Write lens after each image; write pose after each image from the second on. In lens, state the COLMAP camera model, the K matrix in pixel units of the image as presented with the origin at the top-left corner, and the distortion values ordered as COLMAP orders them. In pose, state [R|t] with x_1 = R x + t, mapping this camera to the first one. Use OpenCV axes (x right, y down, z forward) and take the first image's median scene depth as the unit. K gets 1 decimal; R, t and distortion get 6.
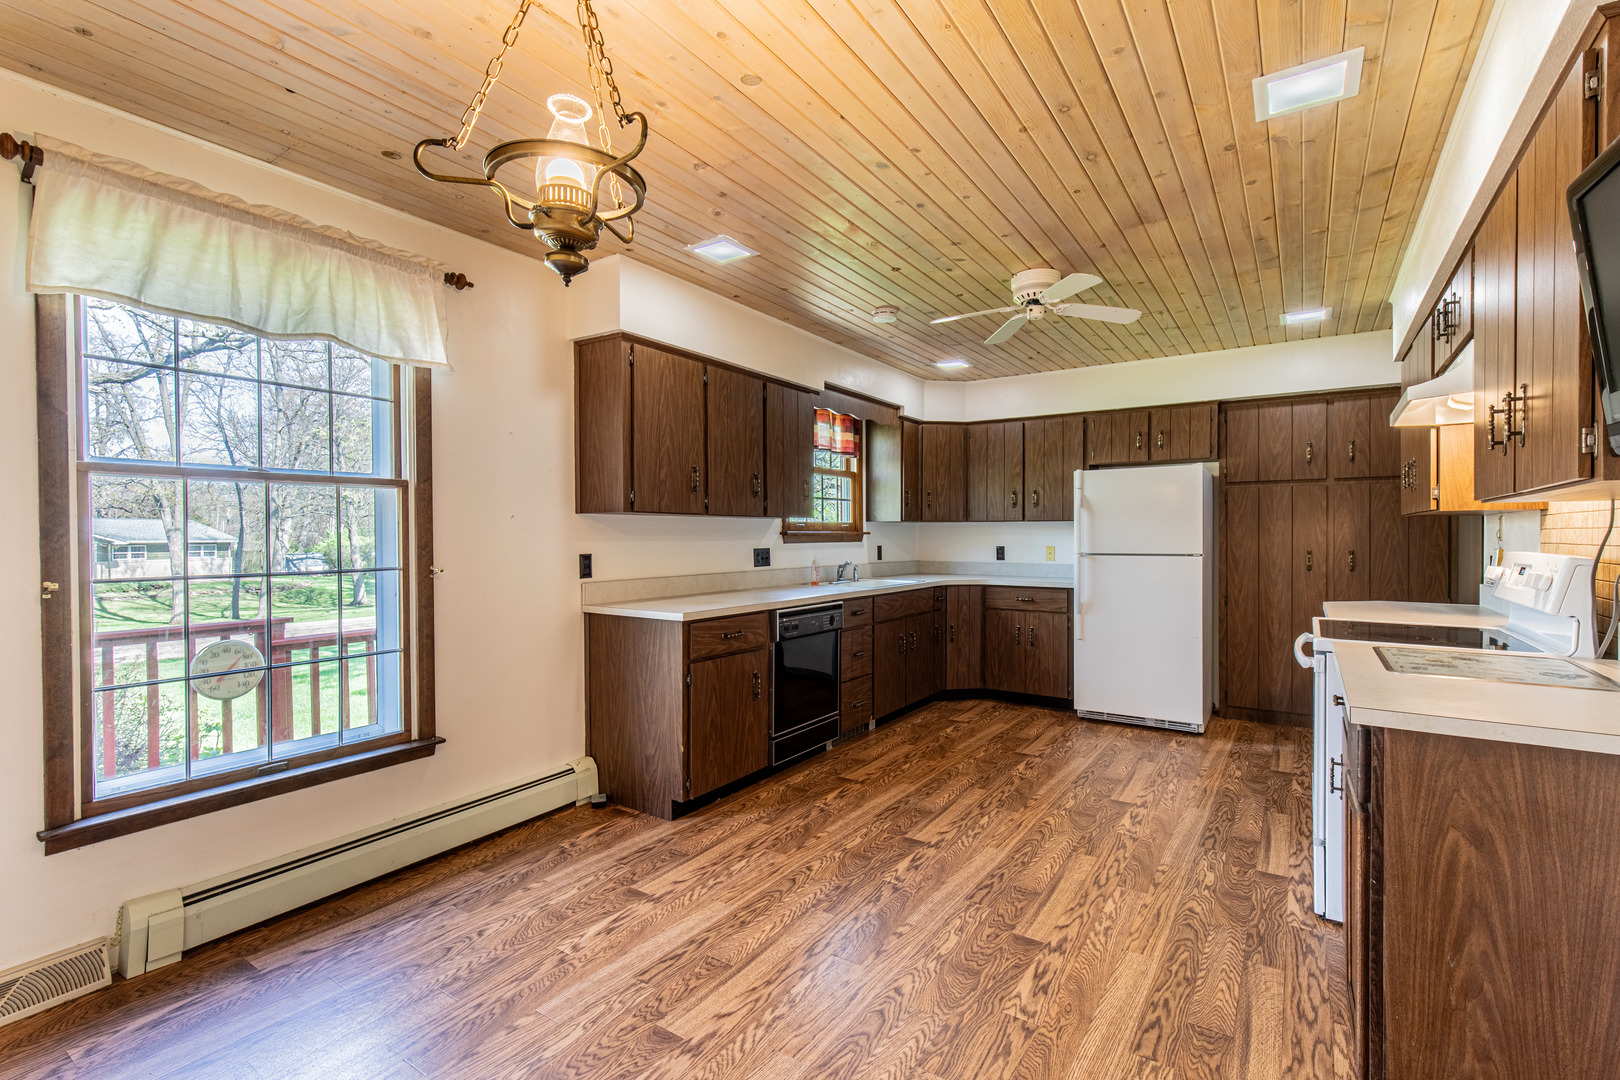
lens RADIAL K [[756.1, 0, 817.1], [0, 756.1, 529.8], [0, 0, 1]] dist [0.011350, -0.000409]
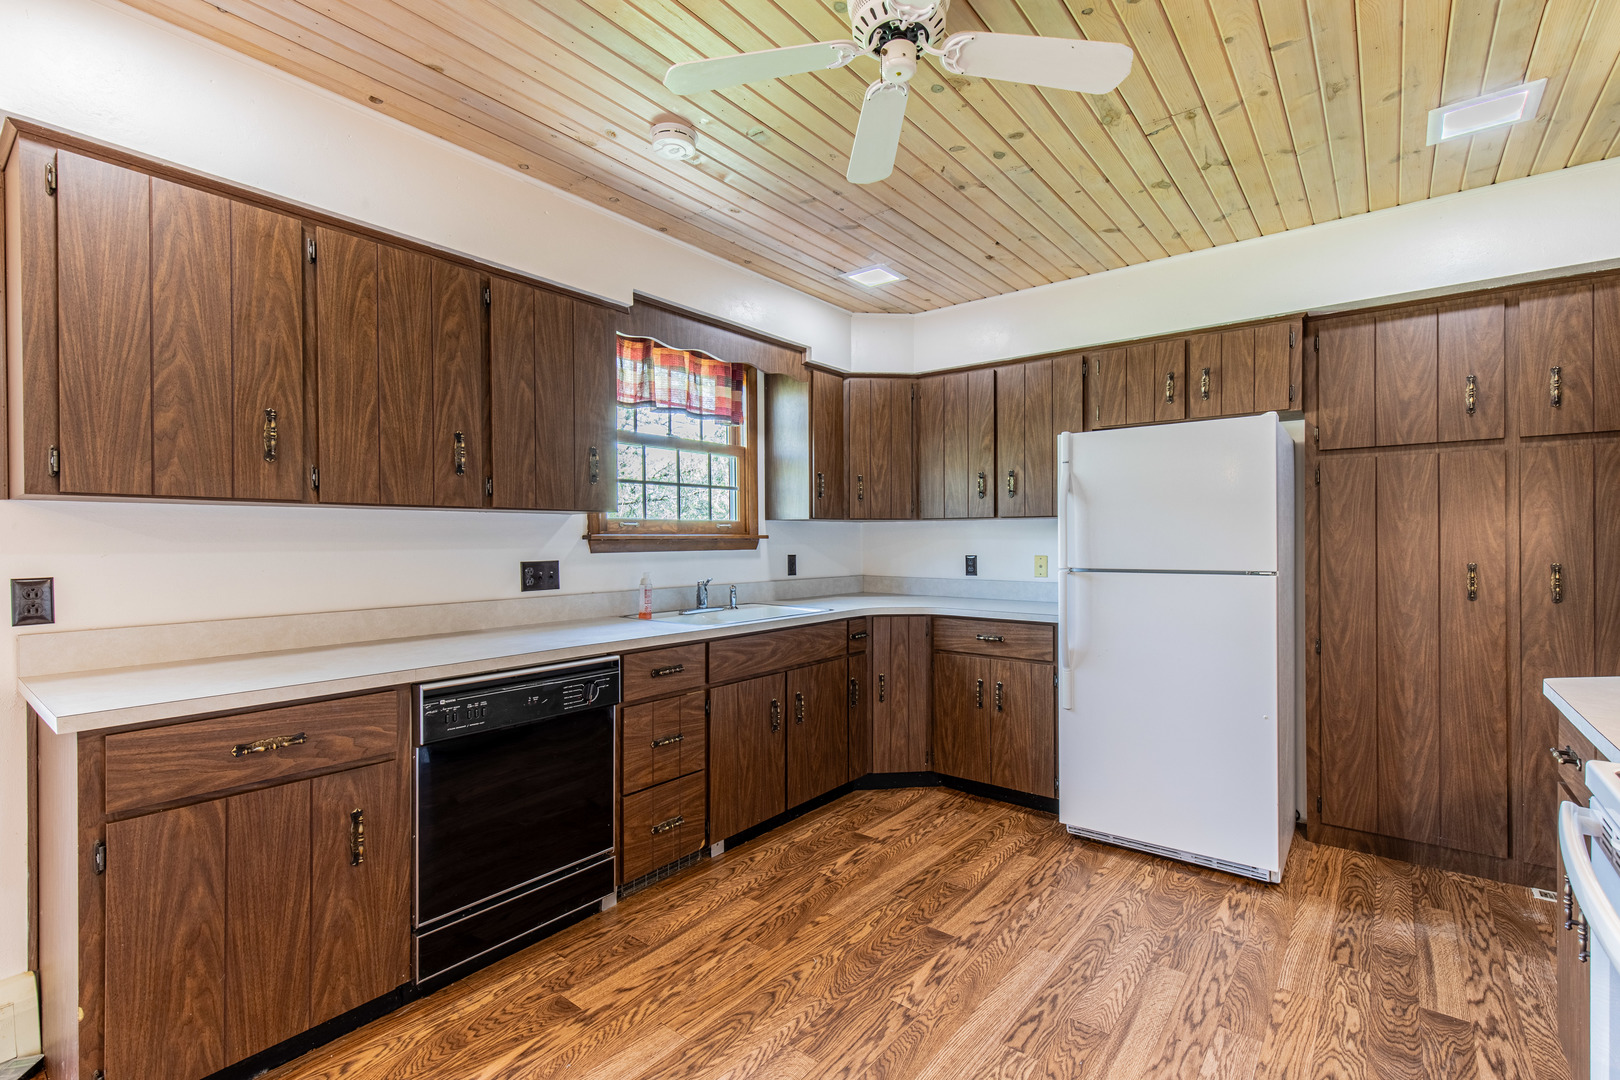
lens RADIAL K [[756.1, 0, 816.9], [0, 756.1, 530.8], [0, 0, 1]] dist [0.011350, -0.000409]
pose [[0.996897, -0.003222, -0.078649, 0.197458], [0.002890, 0.999986, -0.004335, 0.002617], [0.078661, 0.004095, 0.996893, 0.381255]]
